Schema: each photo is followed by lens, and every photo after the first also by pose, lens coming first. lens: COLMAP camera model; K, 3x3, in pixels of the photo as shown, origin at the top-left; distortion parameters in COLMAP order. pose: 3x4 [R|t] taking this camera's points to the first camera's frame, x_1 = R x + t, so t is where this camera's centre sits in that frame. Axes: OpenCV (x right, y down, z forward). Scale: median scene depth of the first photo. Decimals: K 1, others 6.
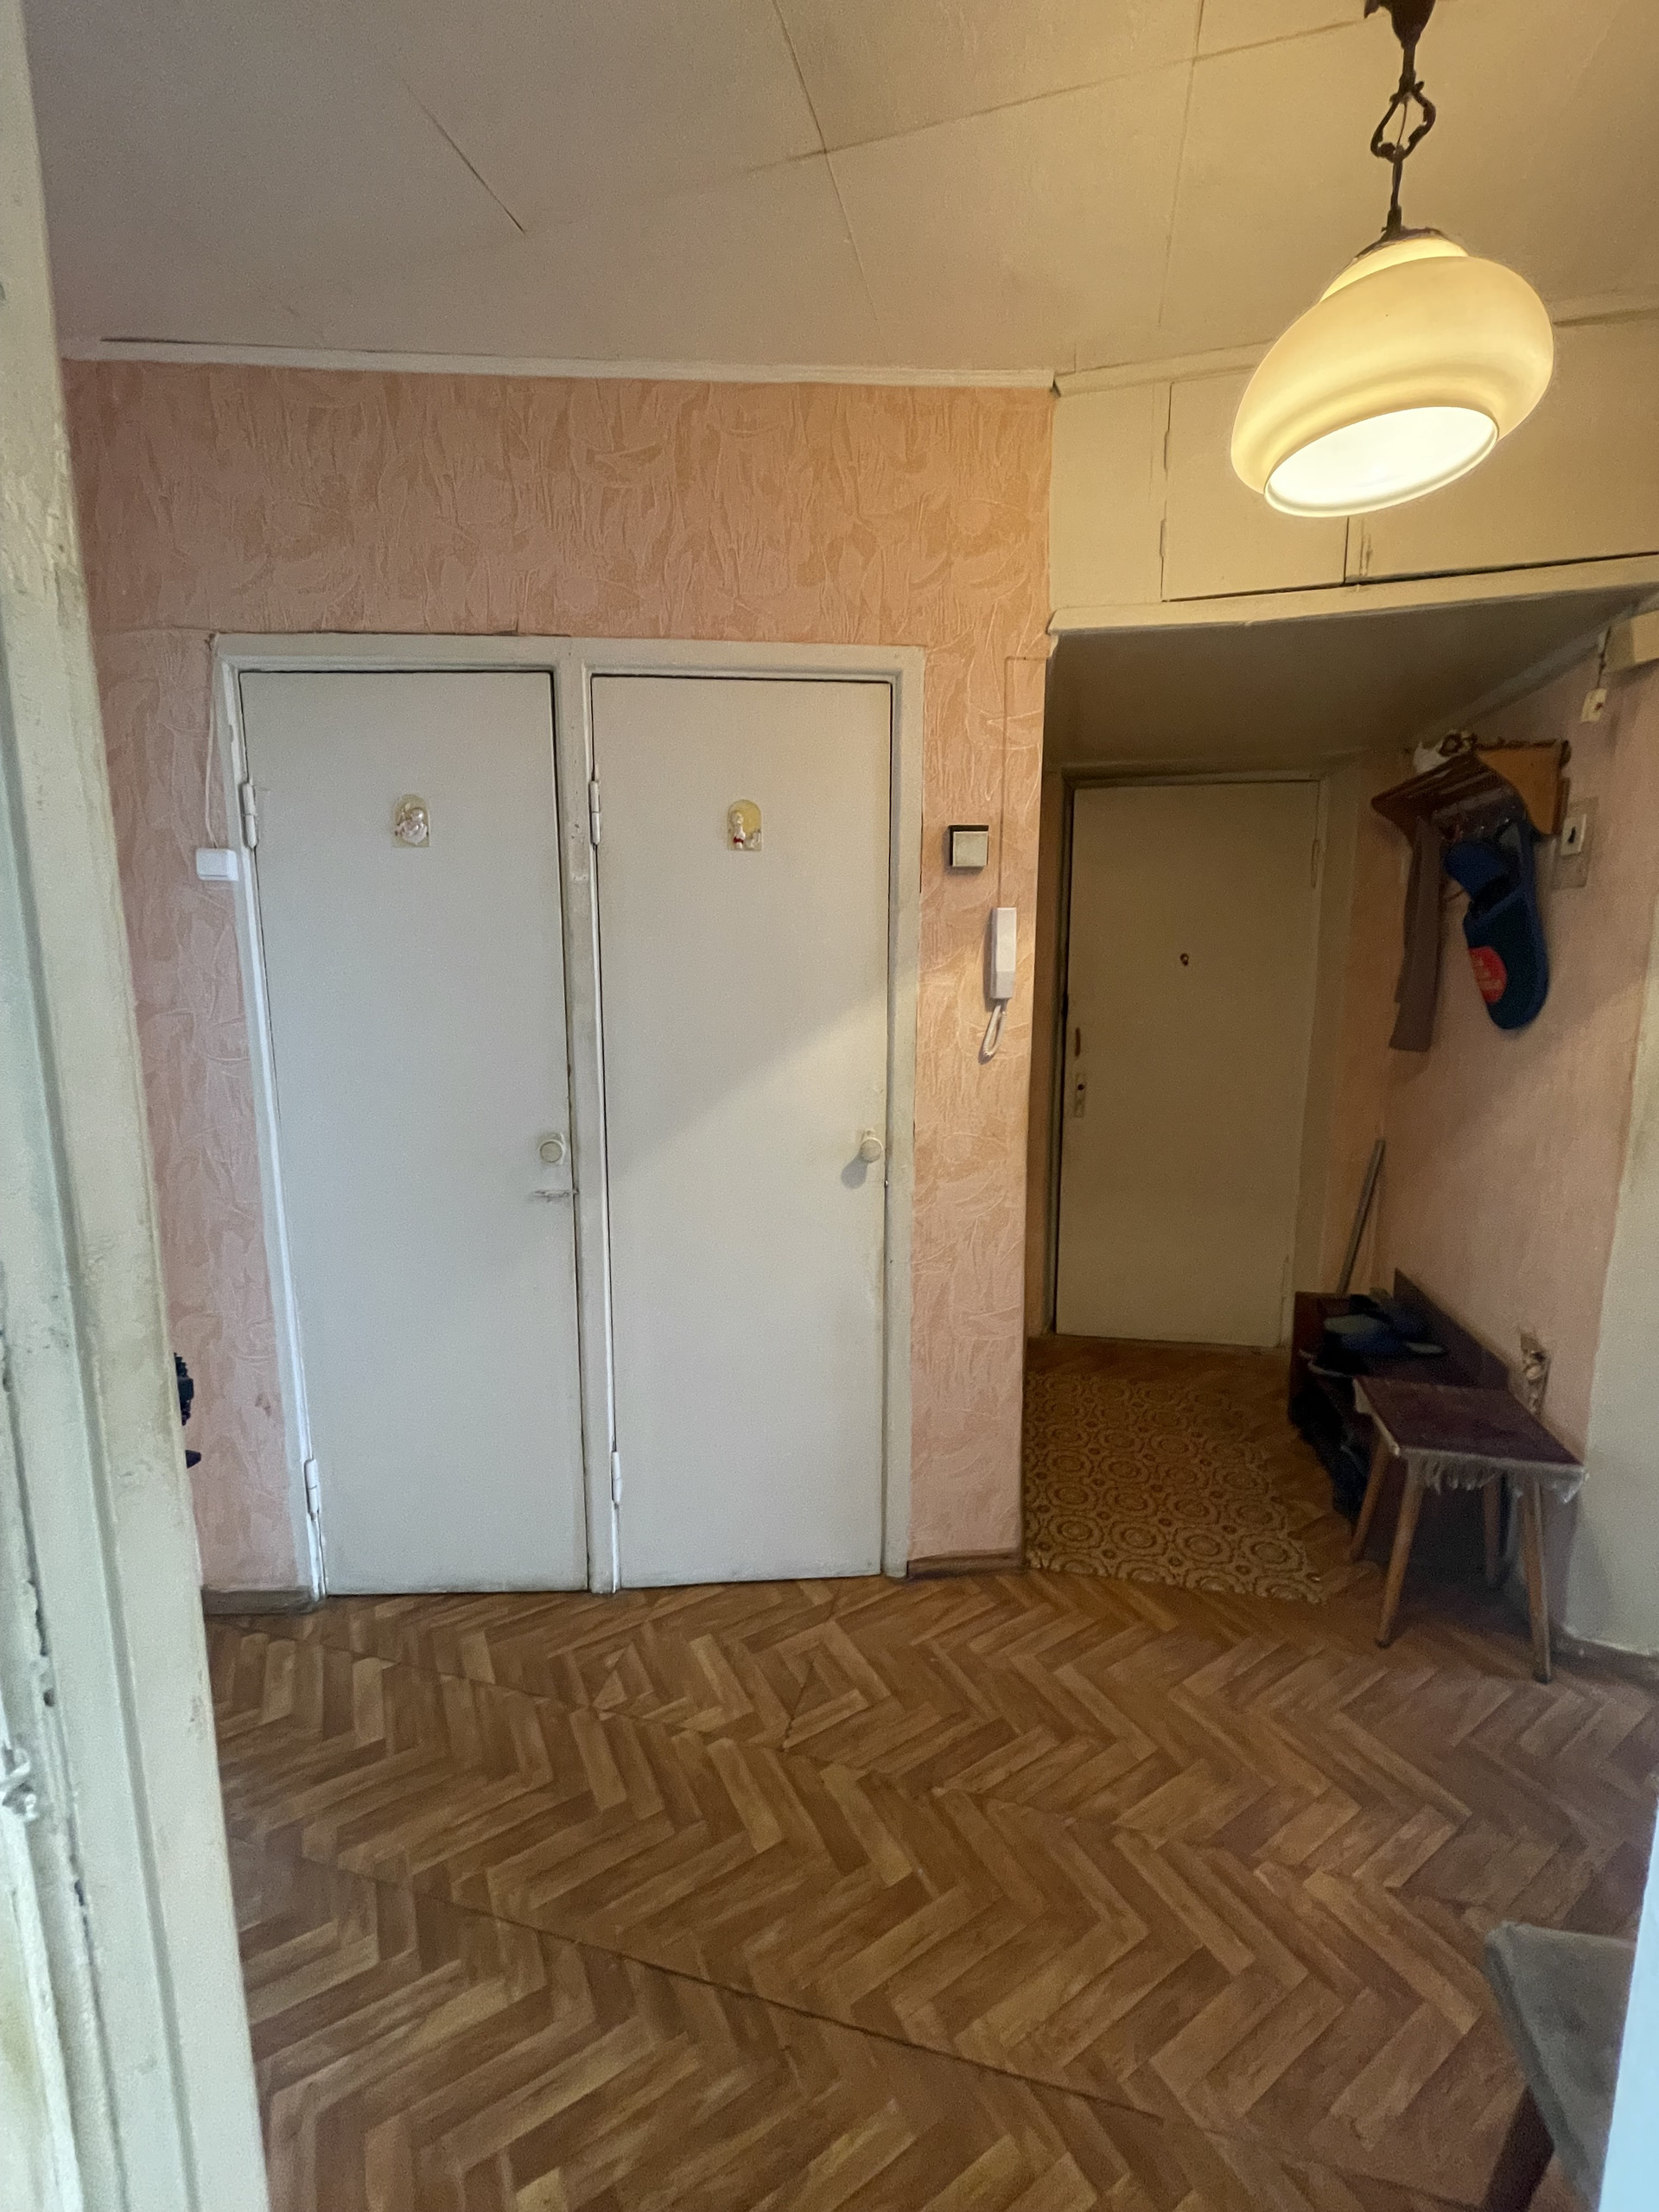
lens RADIAL K [[890.0, 0, 834.6], [0, 890.0, 1087.1], [0, 0, 1]] dist [-0.007933, 0.002665]
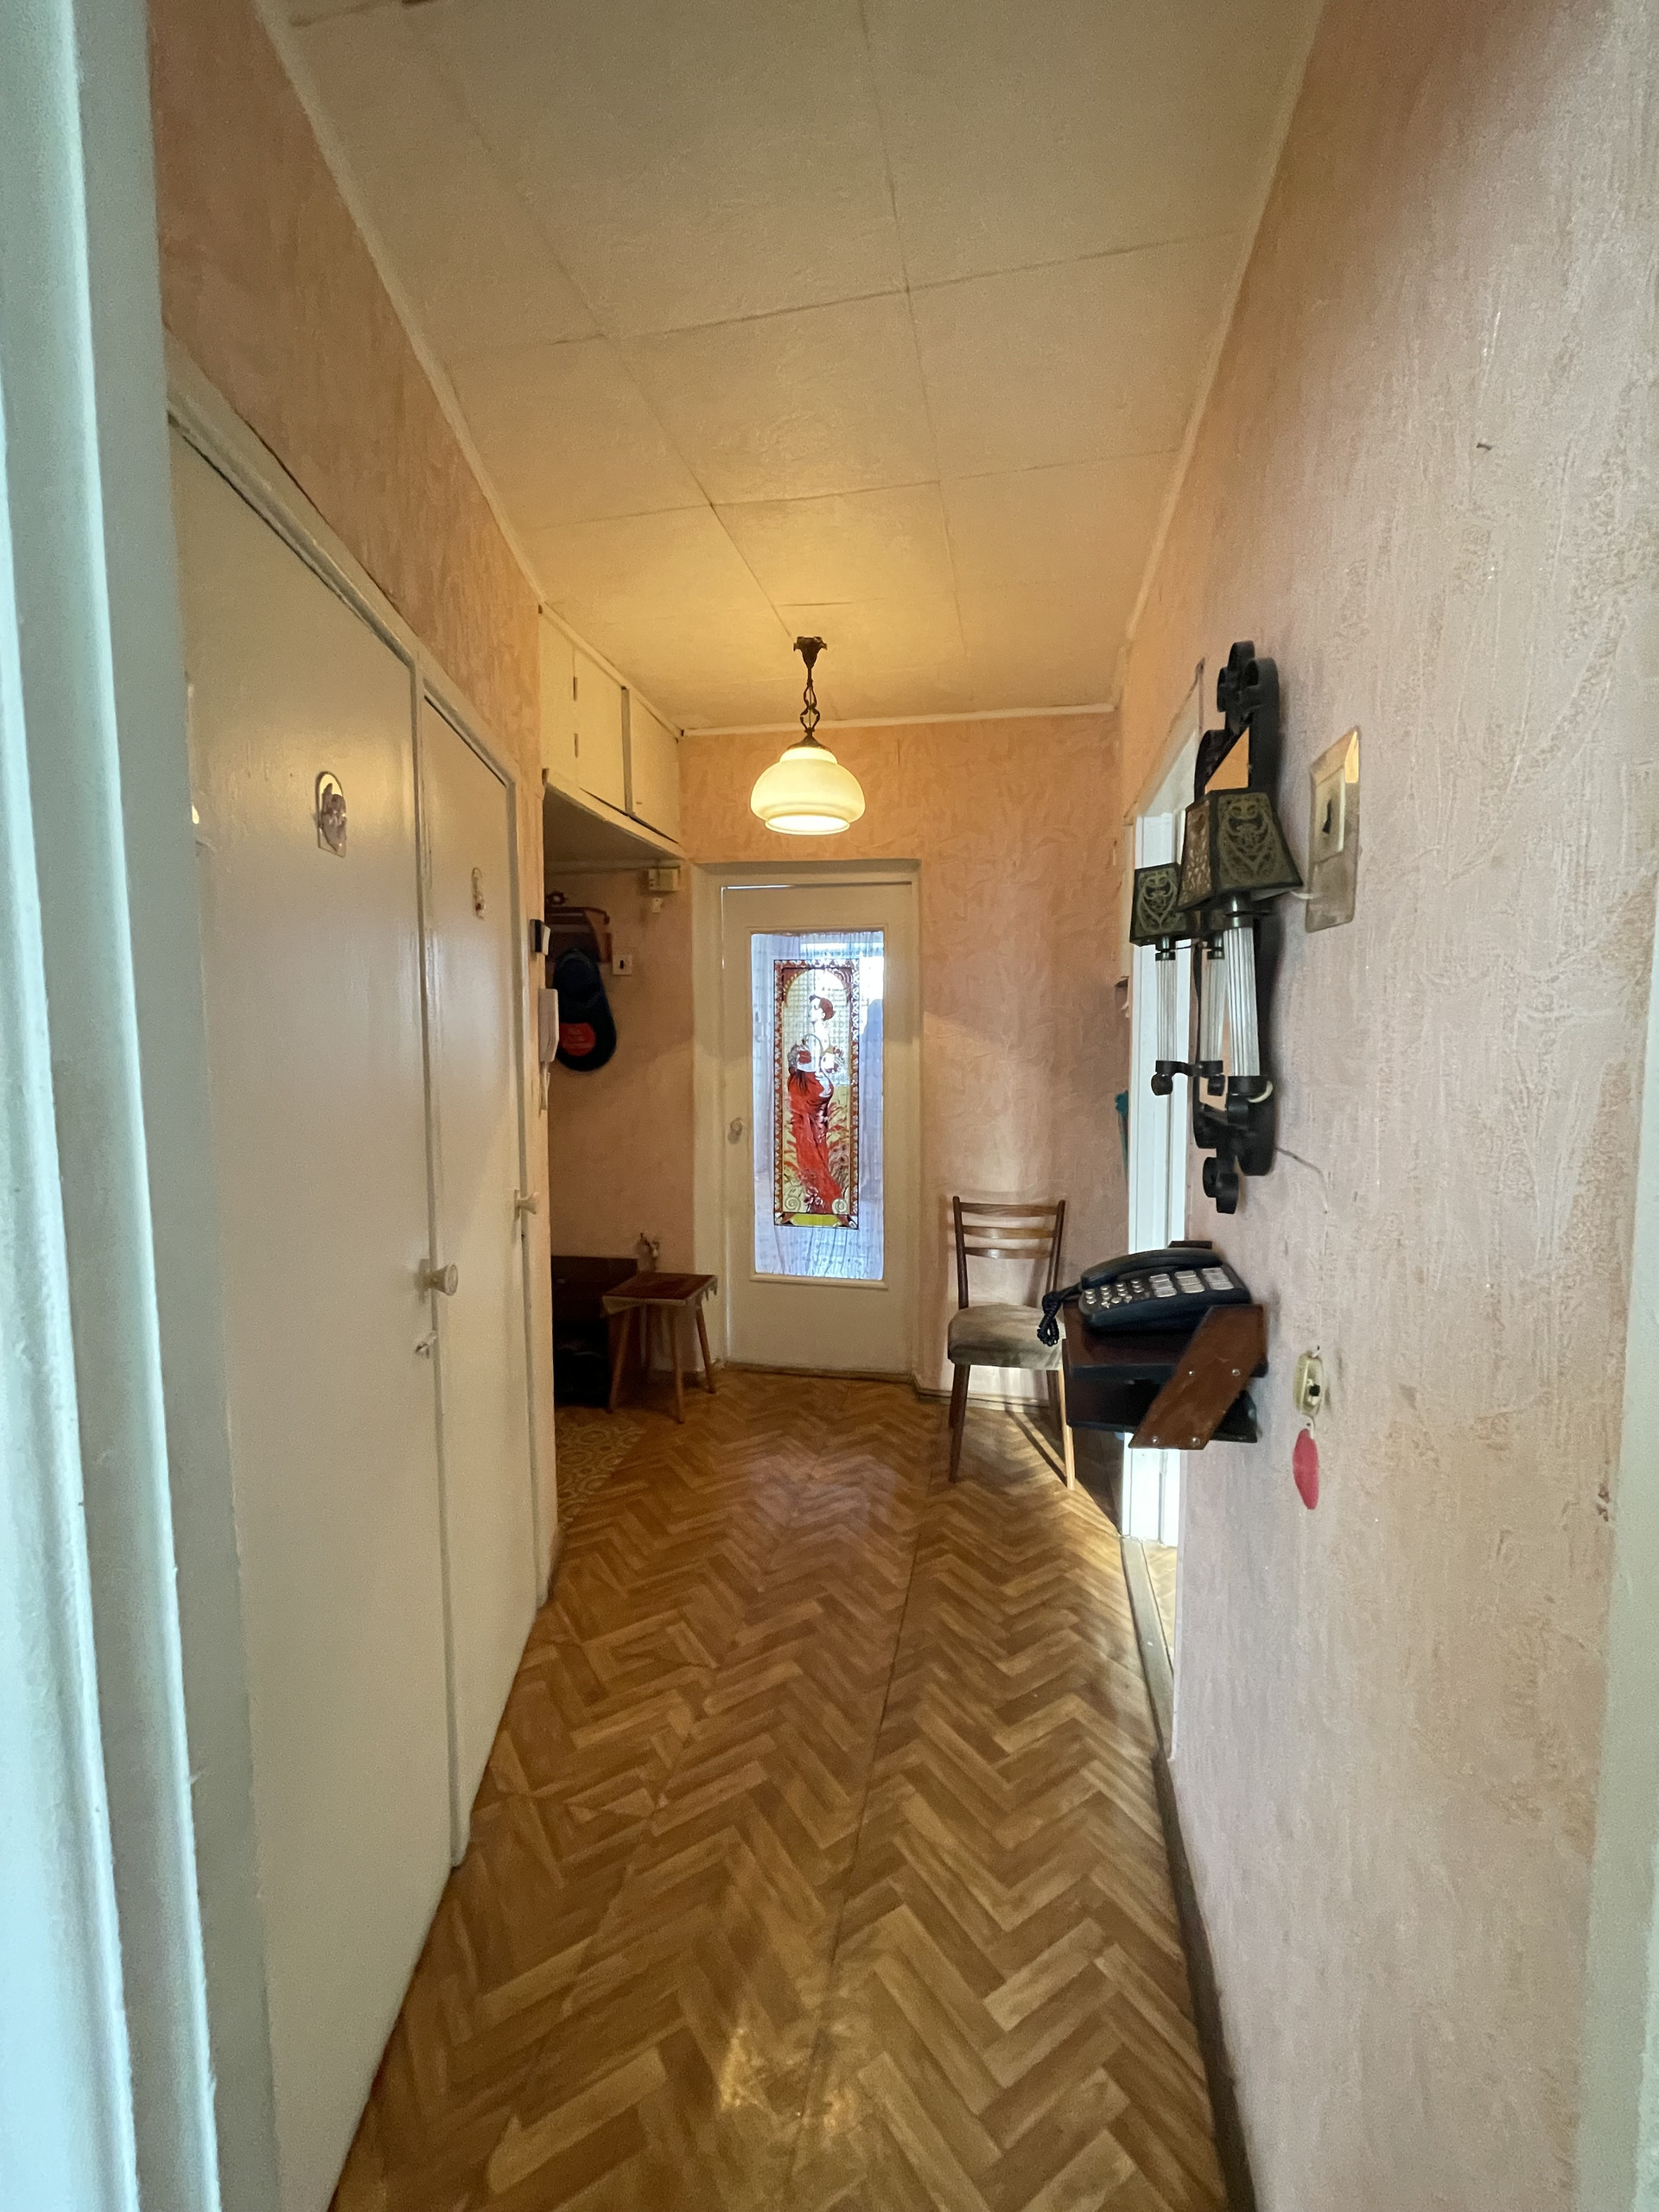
lens RADIAL K [[890.0, 0, 829.2], [0, 890.0, 1111.9], [0, 0, 1]] dist [-0.007933, 0.002665]
pose [[-0.044788, -0.094290, 0.994537, -1.403727], [0.147279, 0.984034, 0.099927, -0.132322], [-0.988080, 0.150950, -0.030186, 0.881200]]
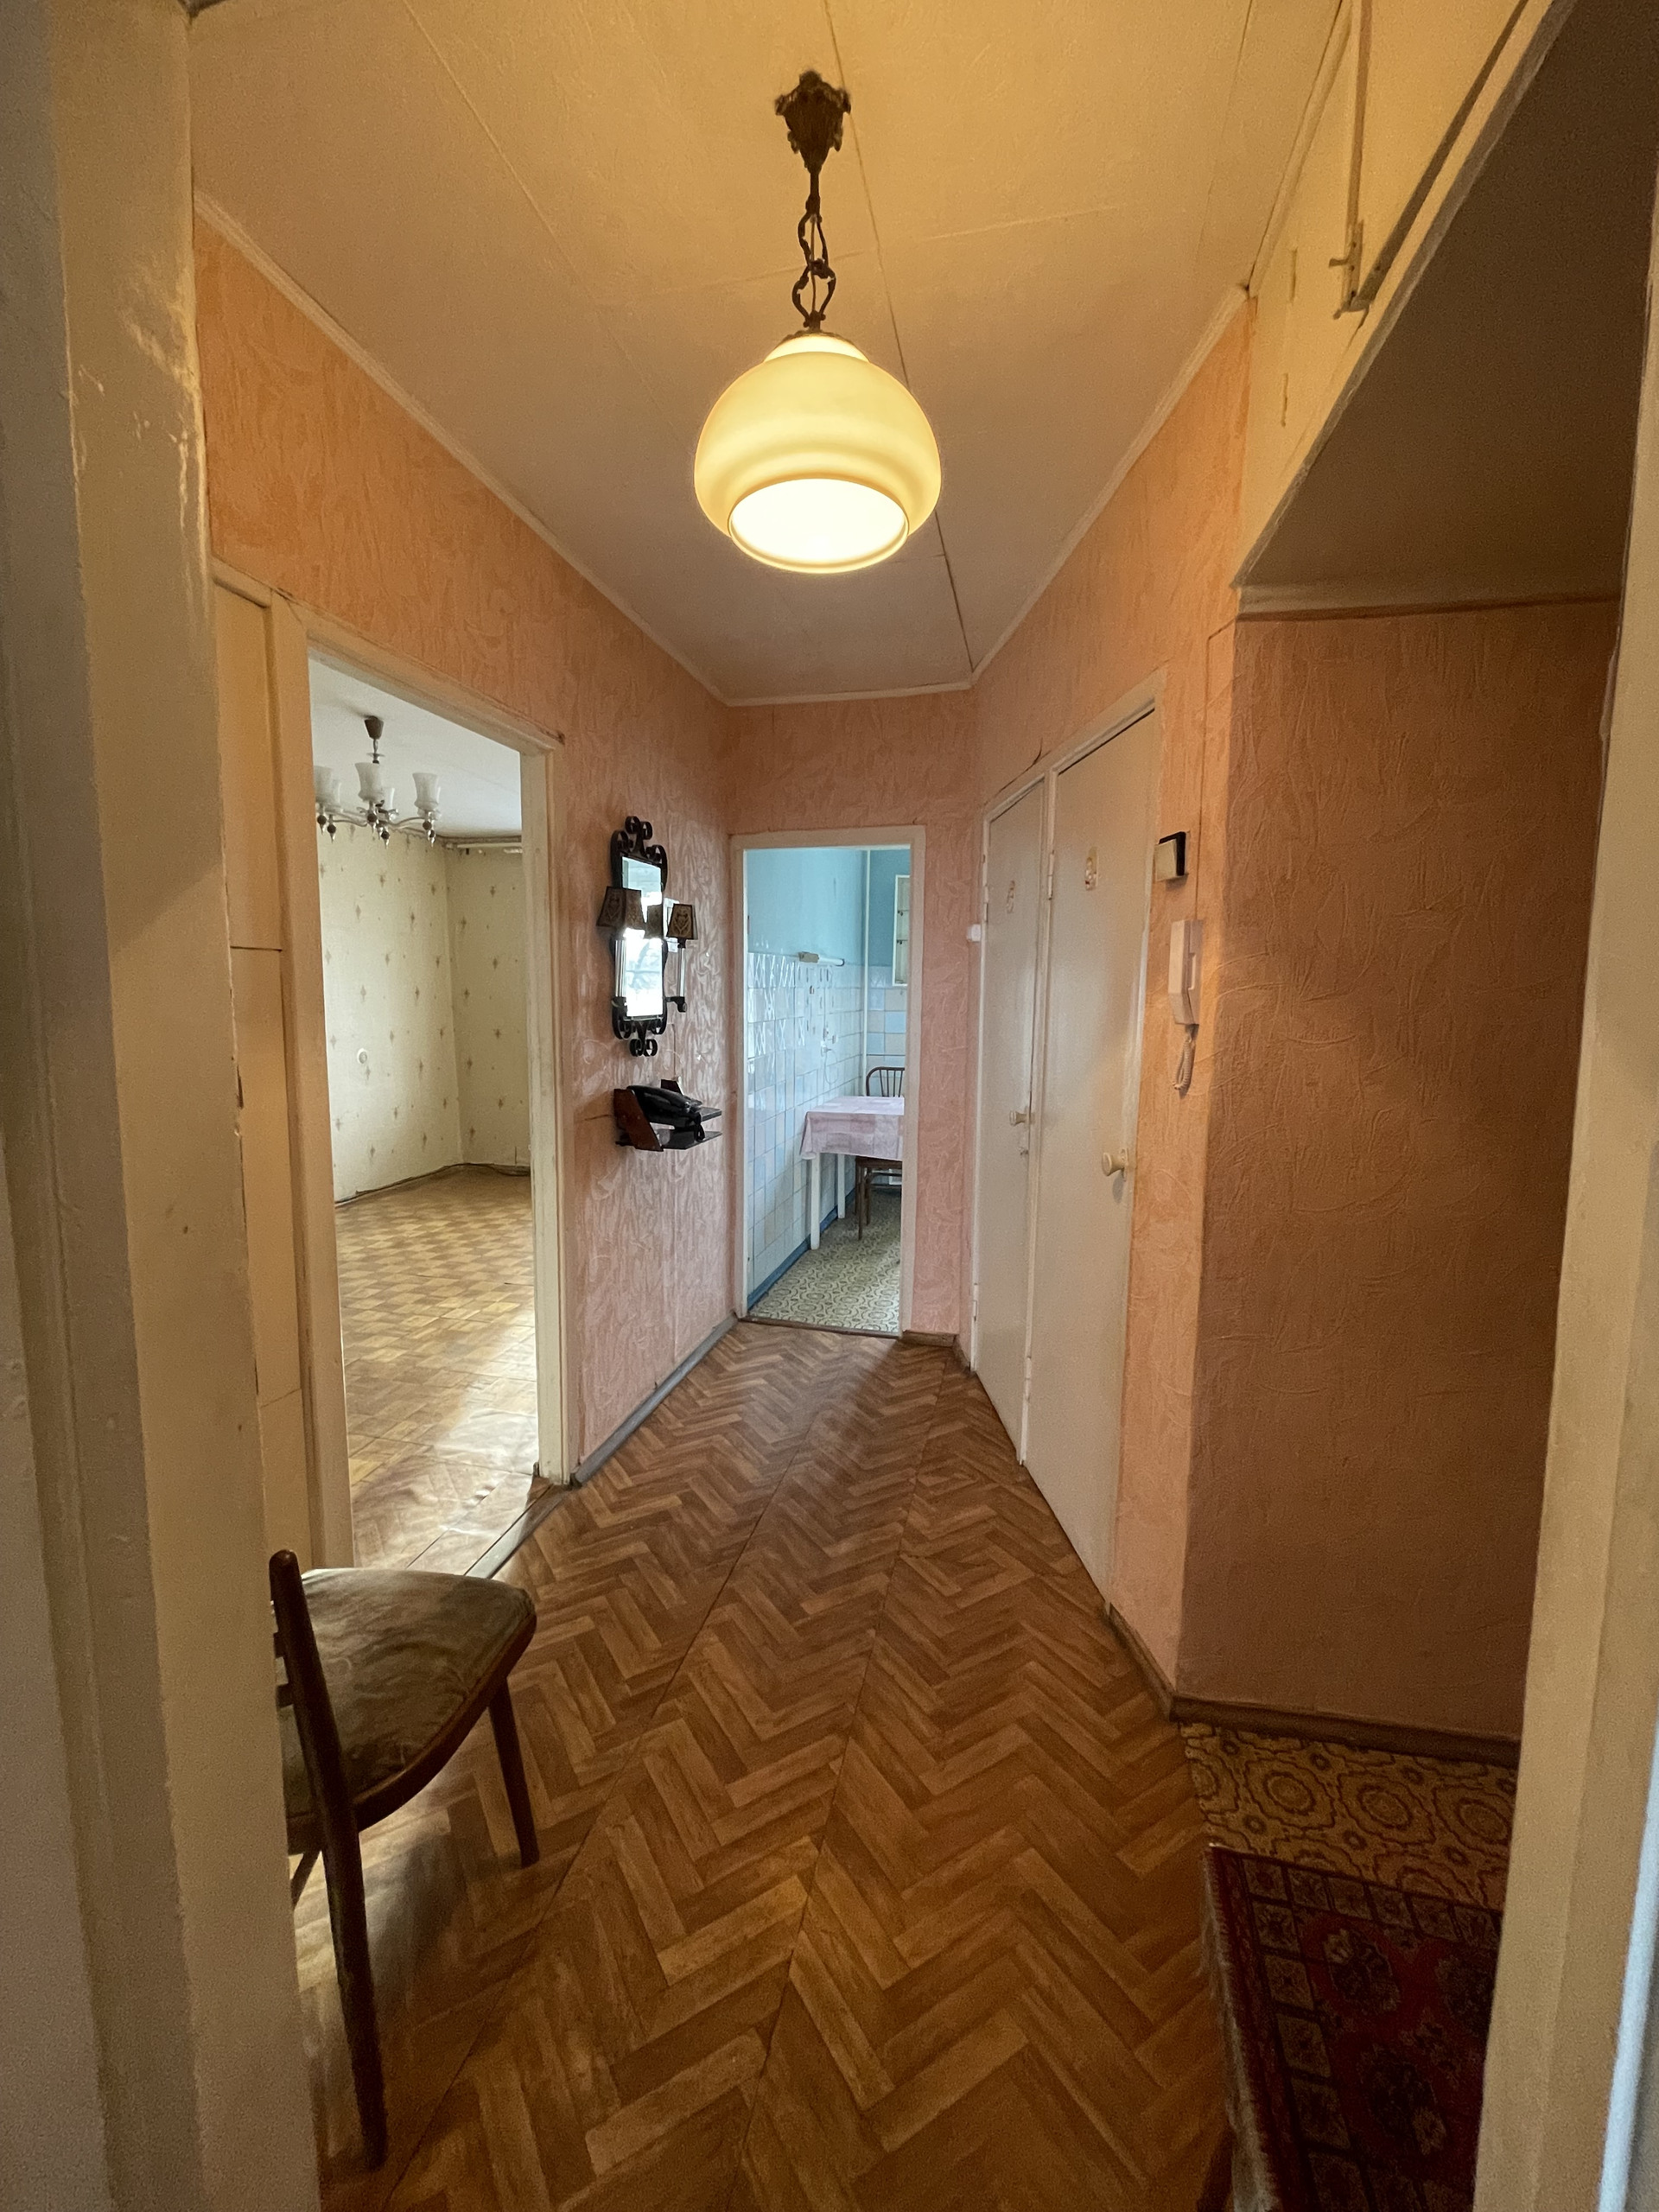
lens RADIAL K [[890.0, 0, 841.3], [0, 890.0, 1088.2], [0, 0, 1]] dist [-0.007933, 0.002665]
pose [[0.036550, 0.109034, -0.993366, 1.410338], [-0.148272, 0.983619, 0.102508, -0.106070], [0.988271, 0.143542, 0.052118, 0.845118]]
